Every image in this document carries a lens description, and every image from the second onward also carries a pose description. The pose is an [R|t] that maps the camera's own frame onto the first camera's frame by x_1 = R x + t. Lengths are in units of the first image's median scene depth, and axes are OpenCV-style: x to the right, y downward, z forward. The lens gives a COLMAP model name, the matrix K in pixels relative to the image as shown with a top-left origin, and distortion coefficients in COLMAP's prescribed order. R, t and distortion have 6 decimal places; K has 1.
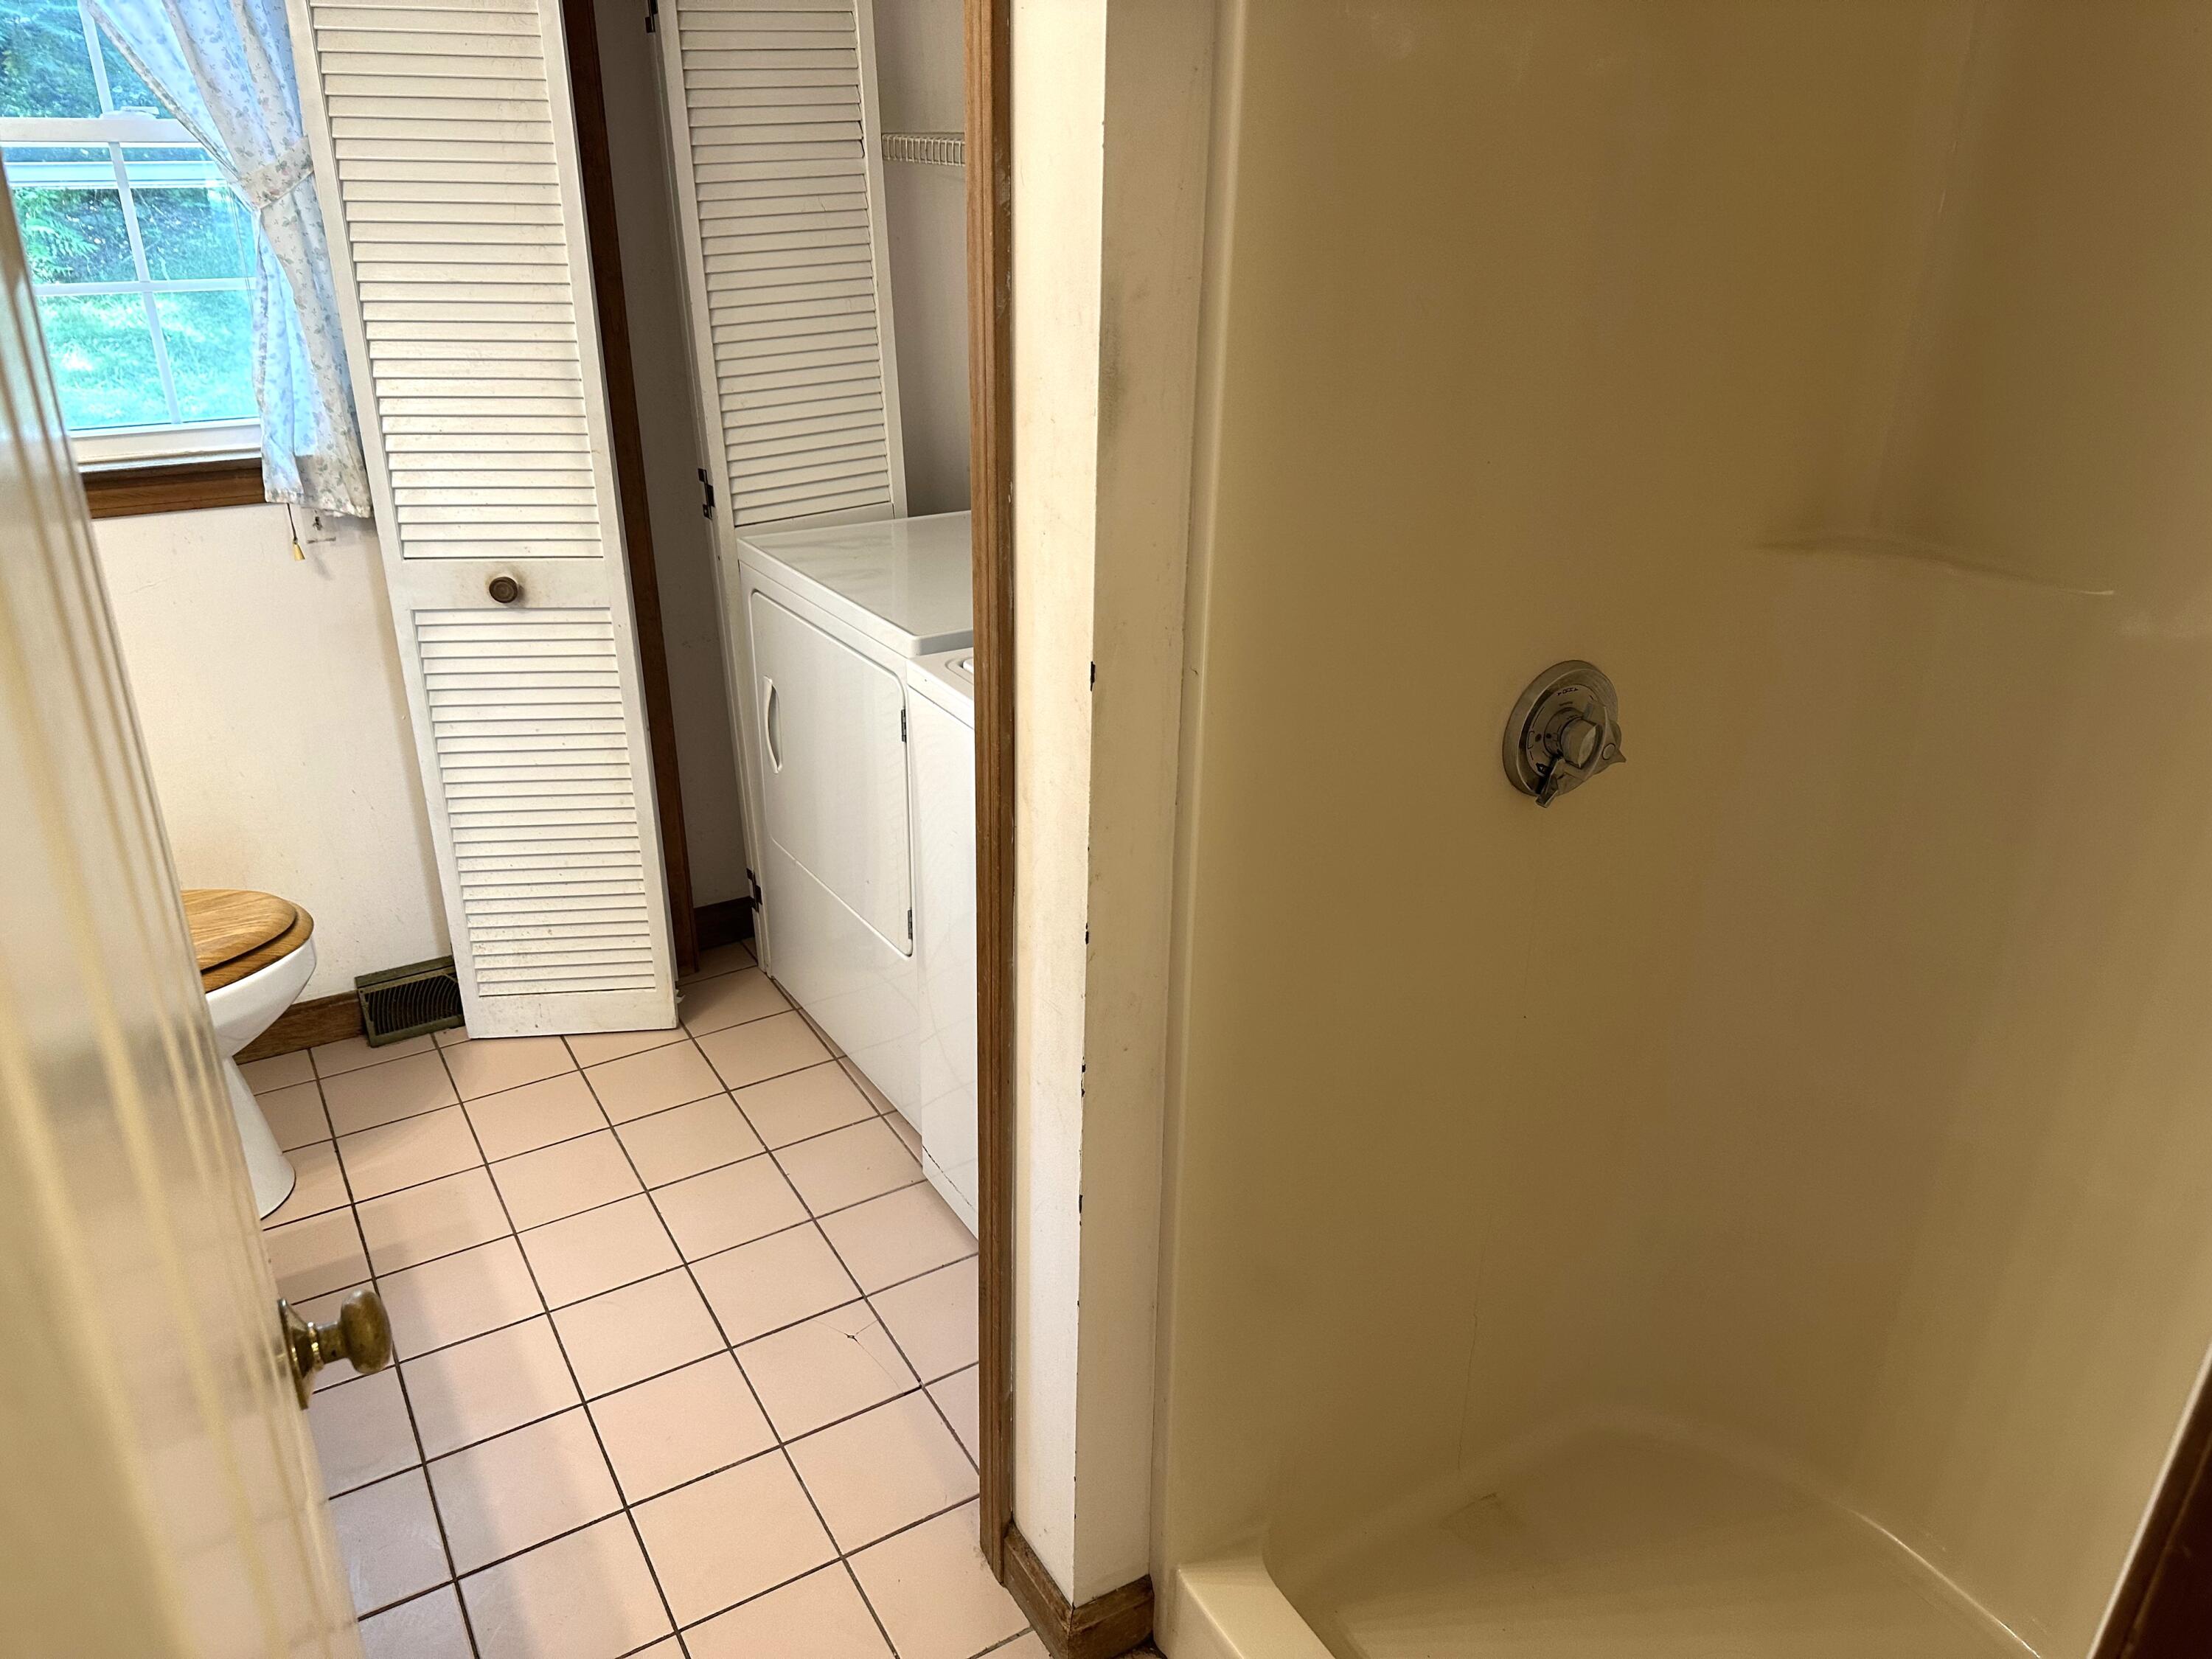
lens RADIAL K [[1563.2, 0, 1107.9], [0, 1563.2, 816.5], [0, 0, 1]] dist [0.004320, -0.002256]
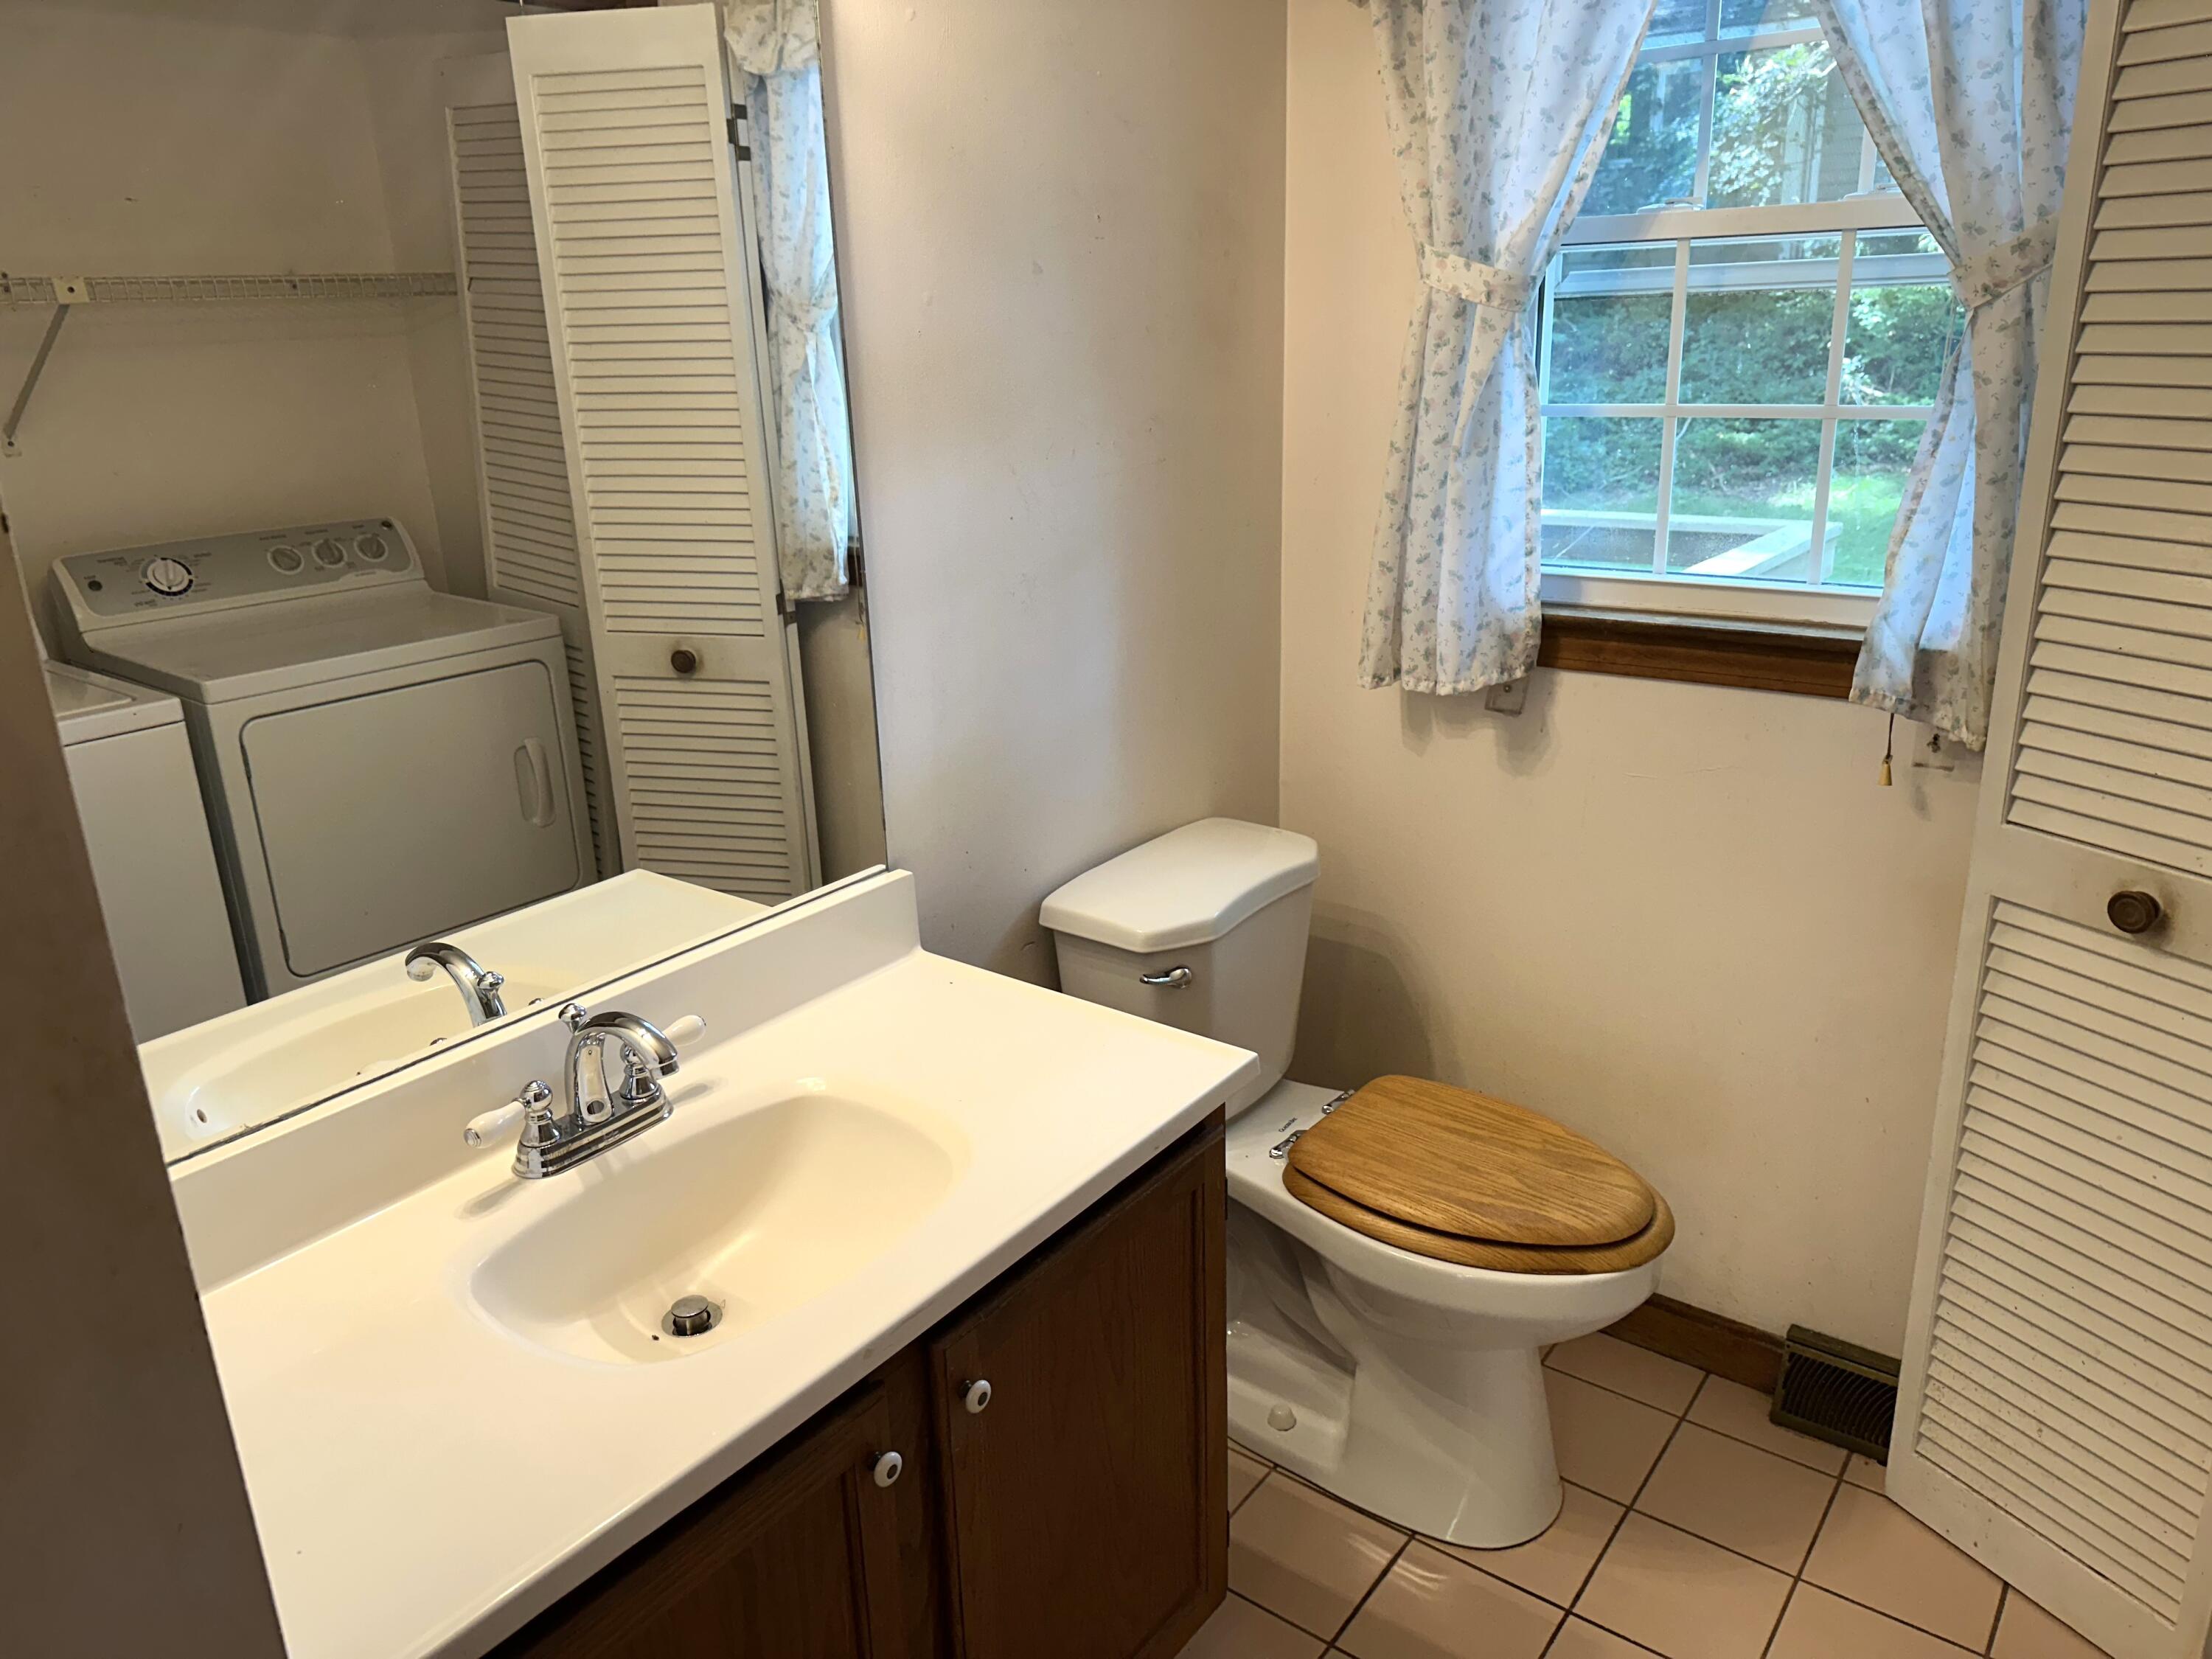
lens RADIAL K [[1563.2, 0, 1107.9], [0, 1563.2, 816.5], [0, 0, 1]] dist [0.004320, -0.002256]
pose [[0.366448, 0.259298, -0.893578, 0.003119], [-0.344659, 0.929892, 0.128495, -0.120691], [0.864249, 0.260893, 0.430126, 0.385080]]
